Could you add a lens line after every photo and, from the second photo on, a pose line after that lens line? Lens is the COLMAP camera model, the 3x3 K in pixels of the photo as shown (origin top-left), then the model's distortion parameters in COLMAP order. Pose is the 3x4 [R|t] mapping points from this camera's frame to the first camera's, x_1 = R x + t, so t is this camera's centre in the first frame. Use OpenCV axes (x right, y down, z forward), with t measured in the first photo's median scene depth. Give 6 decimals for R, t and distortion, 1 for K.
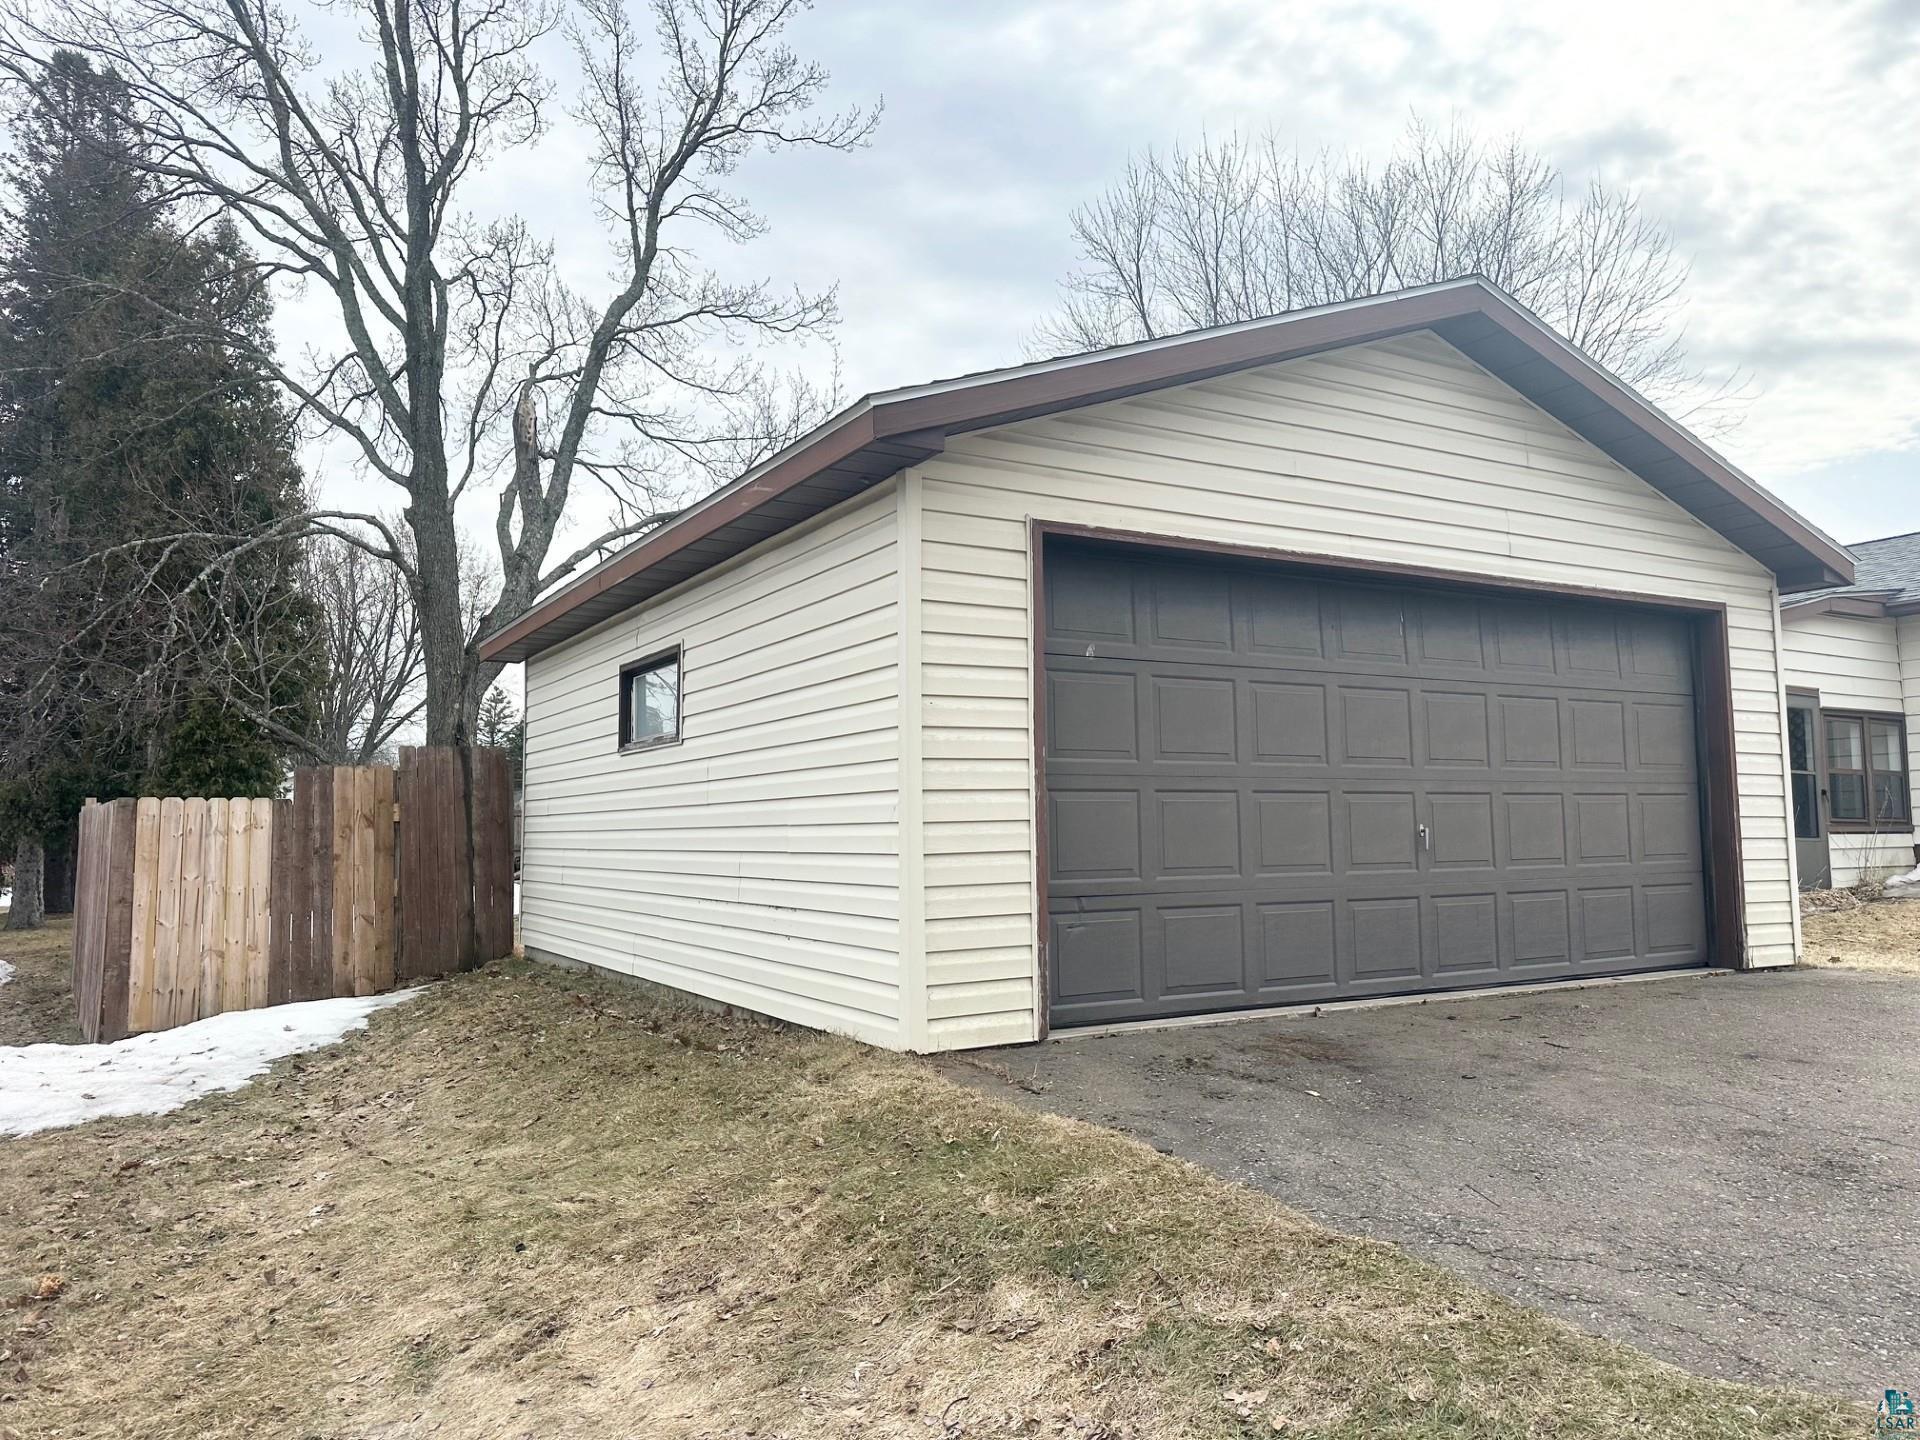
lens RADIAL K [[1367.3, 0, 962.8], [0, 1367.3, 727.3], [0, 0, 1]] dist [0.019455, -0.012803]
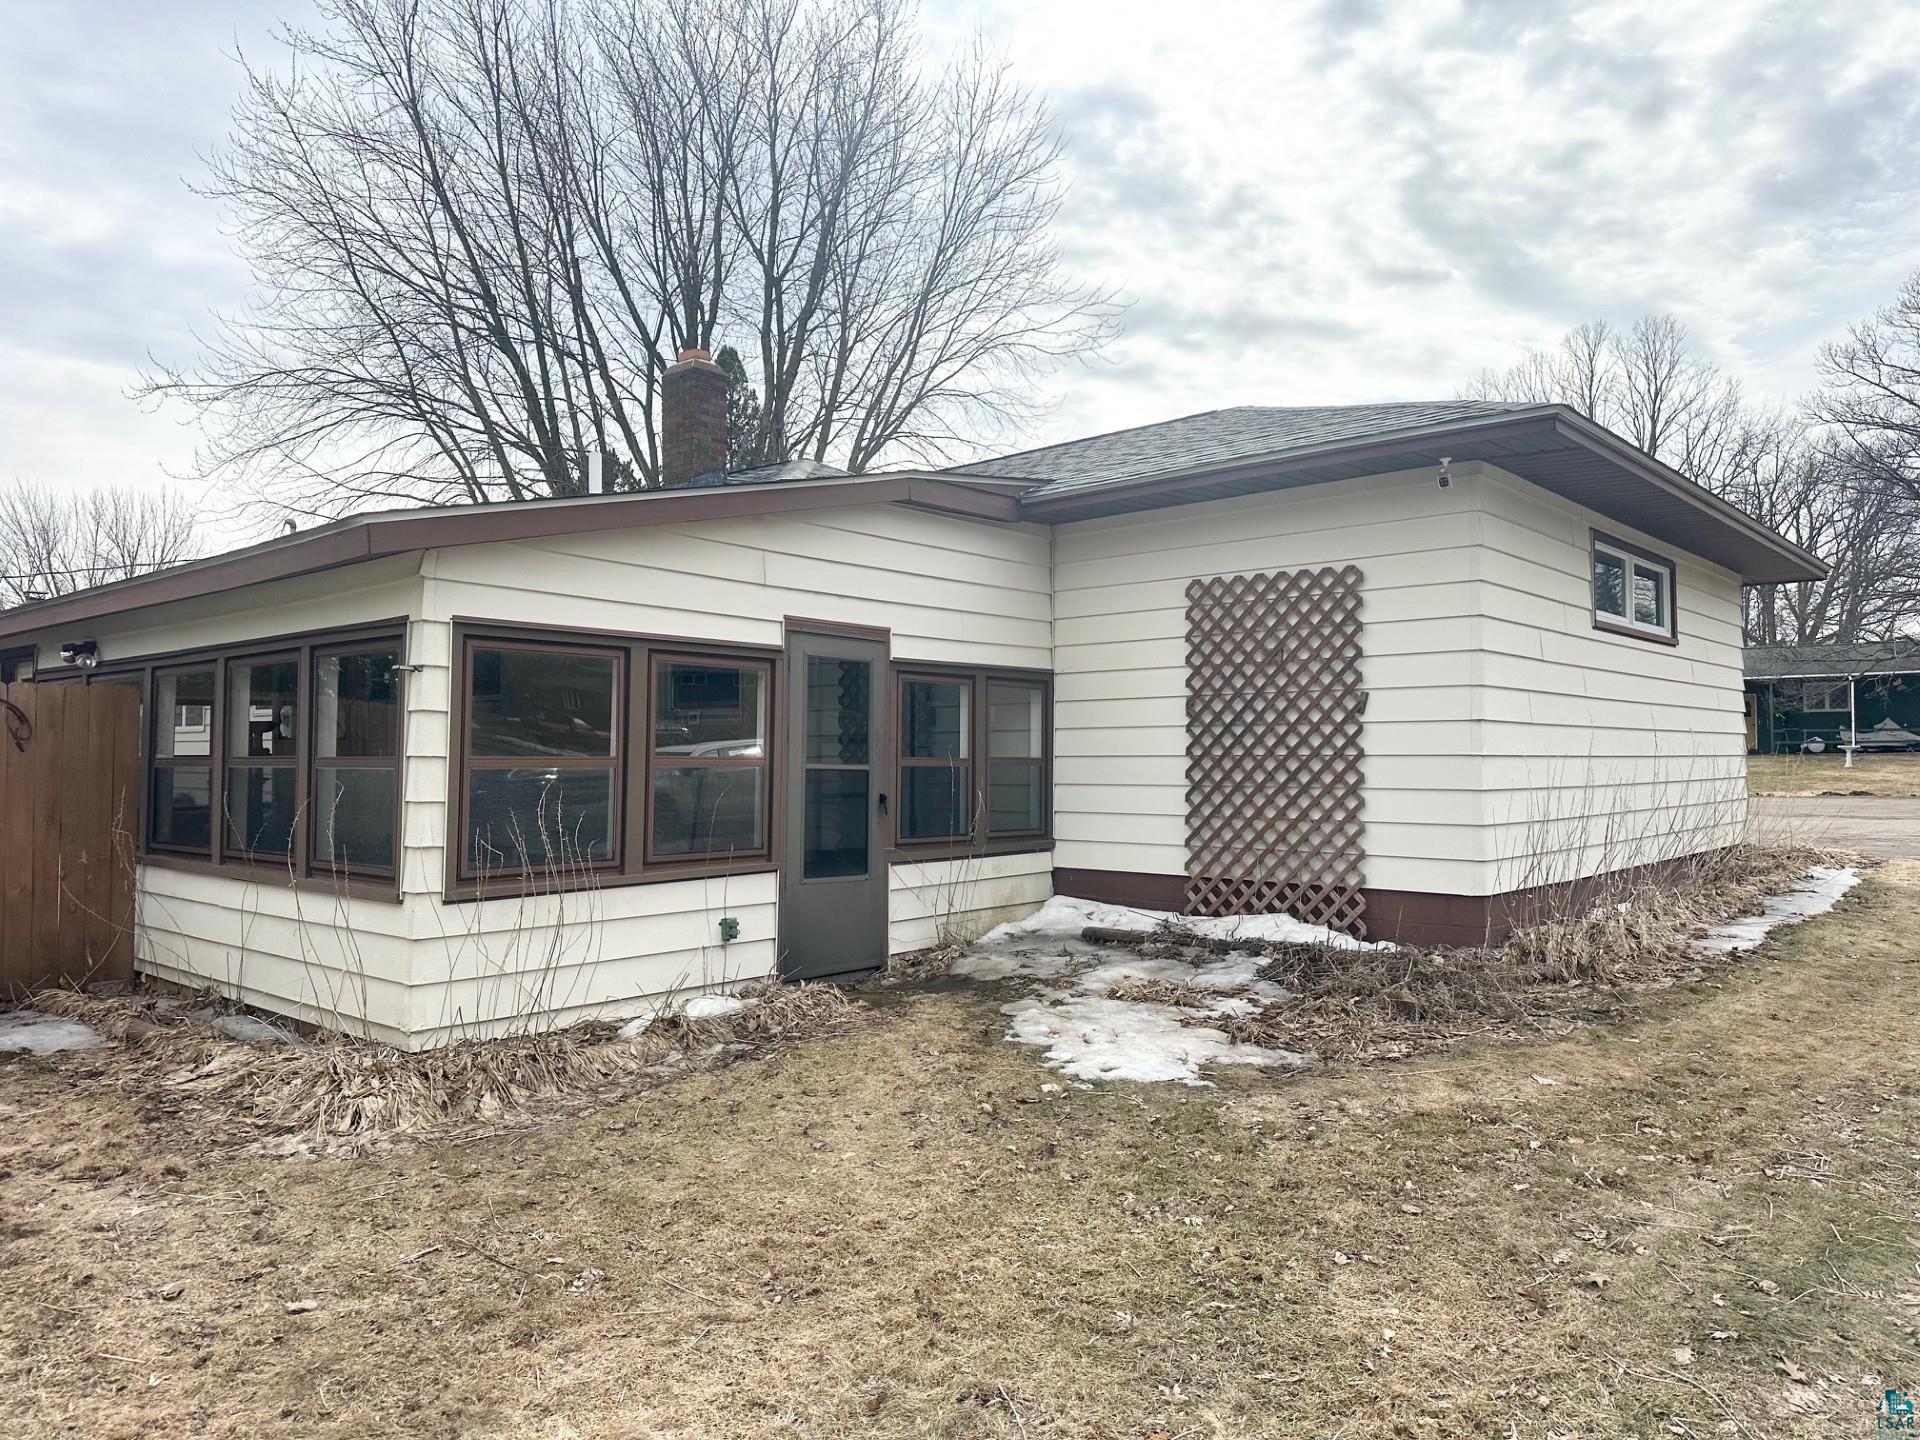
lens RADIAL K [[1367.3, 0, 977.8], [0, 1367.3, 660.8], [0, 0, 1]] dist [0.019455, -0.012803]
pose [[0.945583, 0.028602, 0.324123, 0.785490], [-0.030138, 0.999546, -0.000280, -0.025037], [-0.323983, -0.009503, 0.946015, 0.690120]]
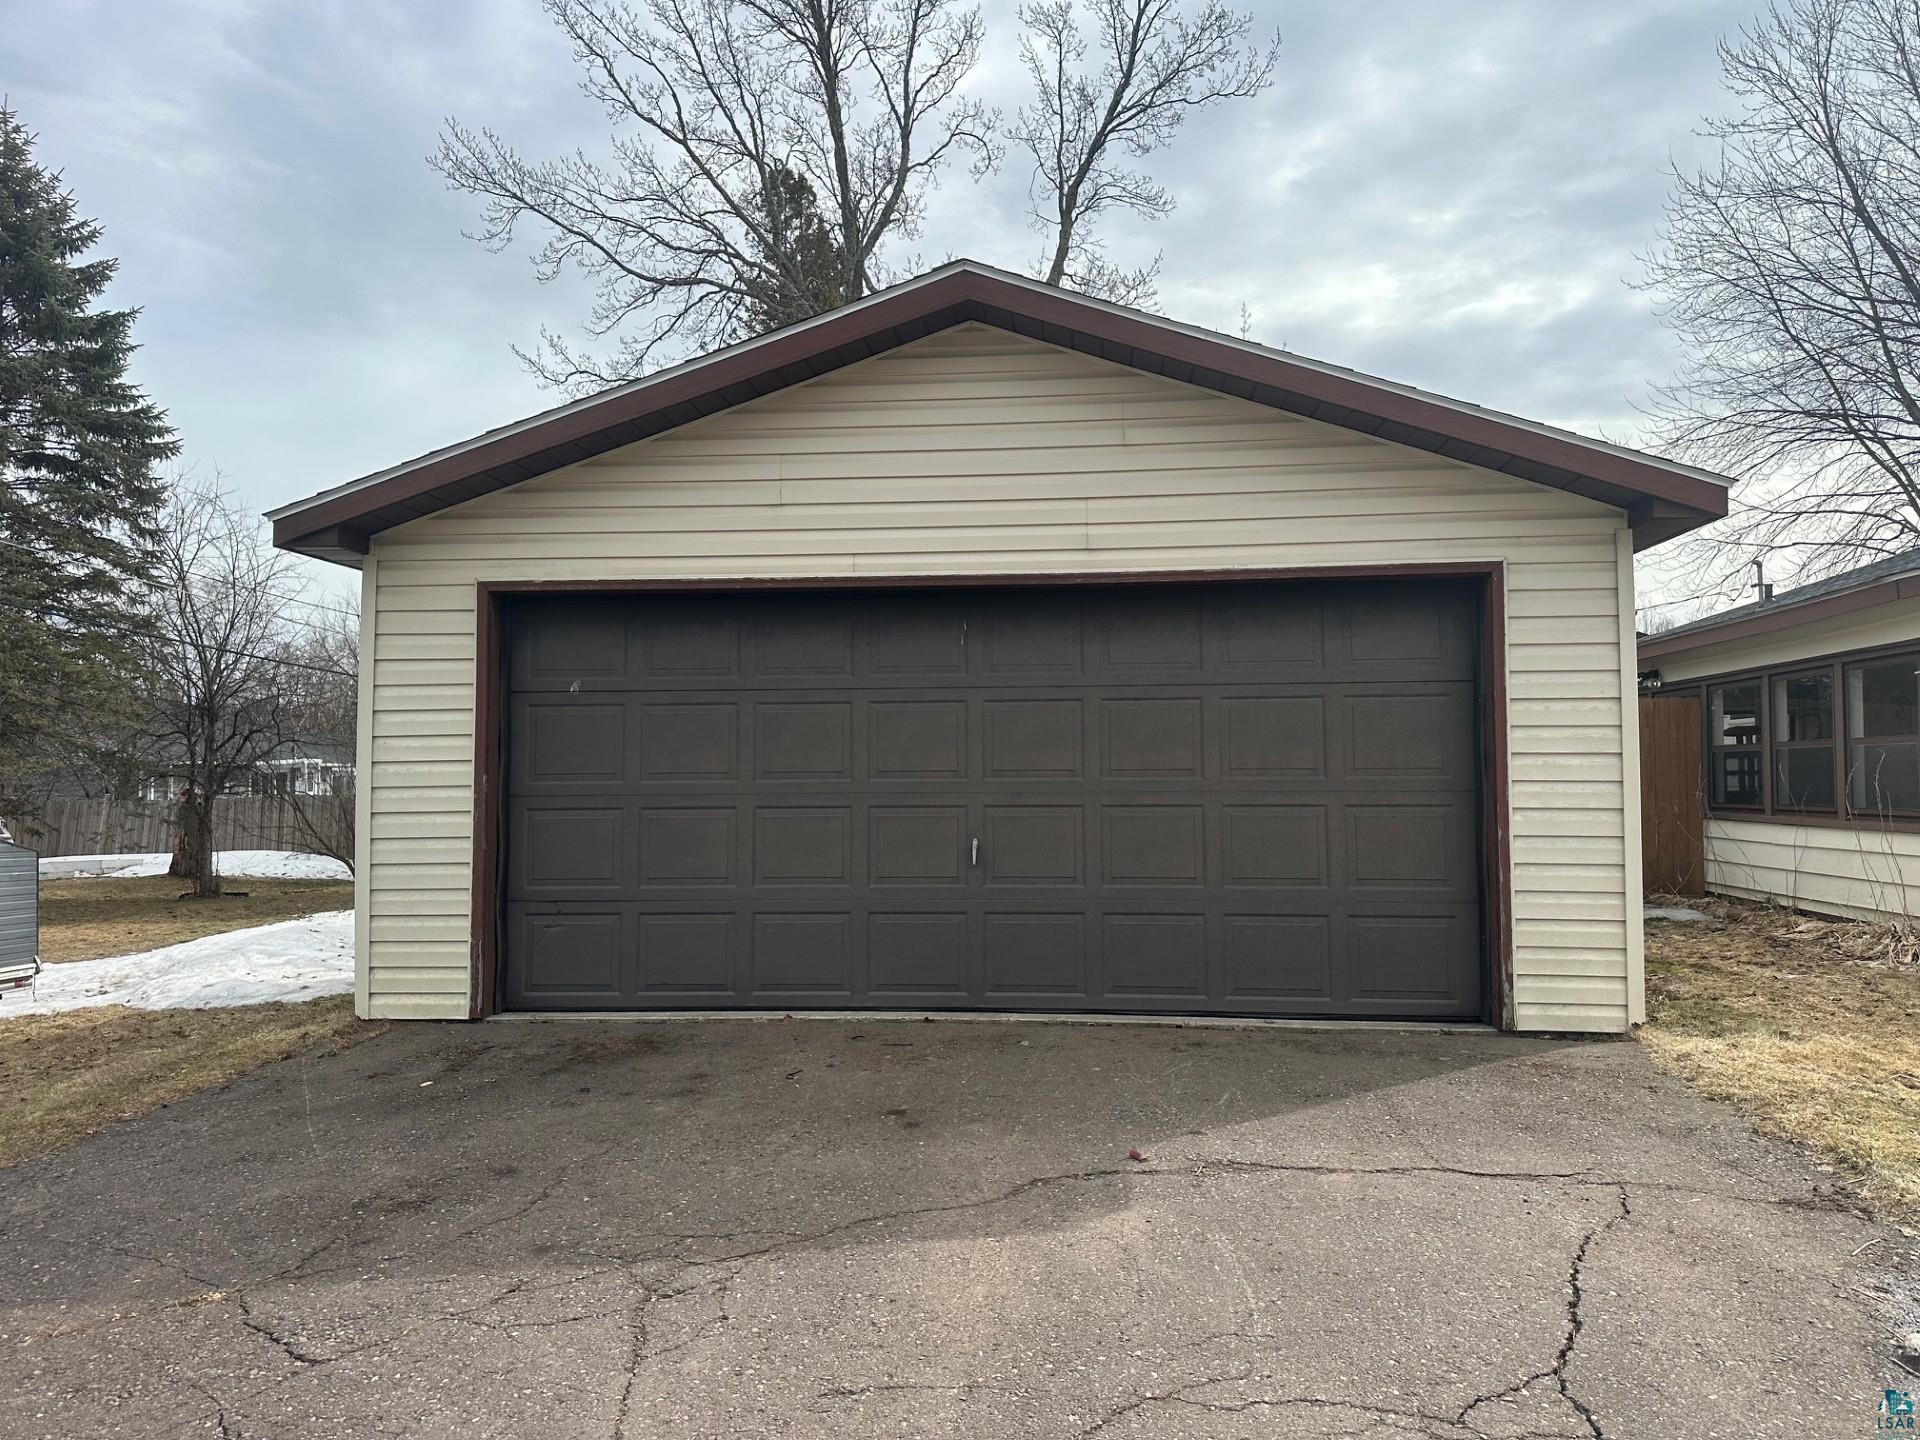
lens RADIAL K [[1367.3, 0, 973.7], [0, 1367.3, 722.1], [0, 0, 1]] dist [0.019455, -0.012803]
pose [[0.816966, -0.017834, -0.576410, 0.748398], [0.039472, 0.998907, 0.025038, -0.030439], [0.575334, -0.043208, 0.816777, 0.186969]]
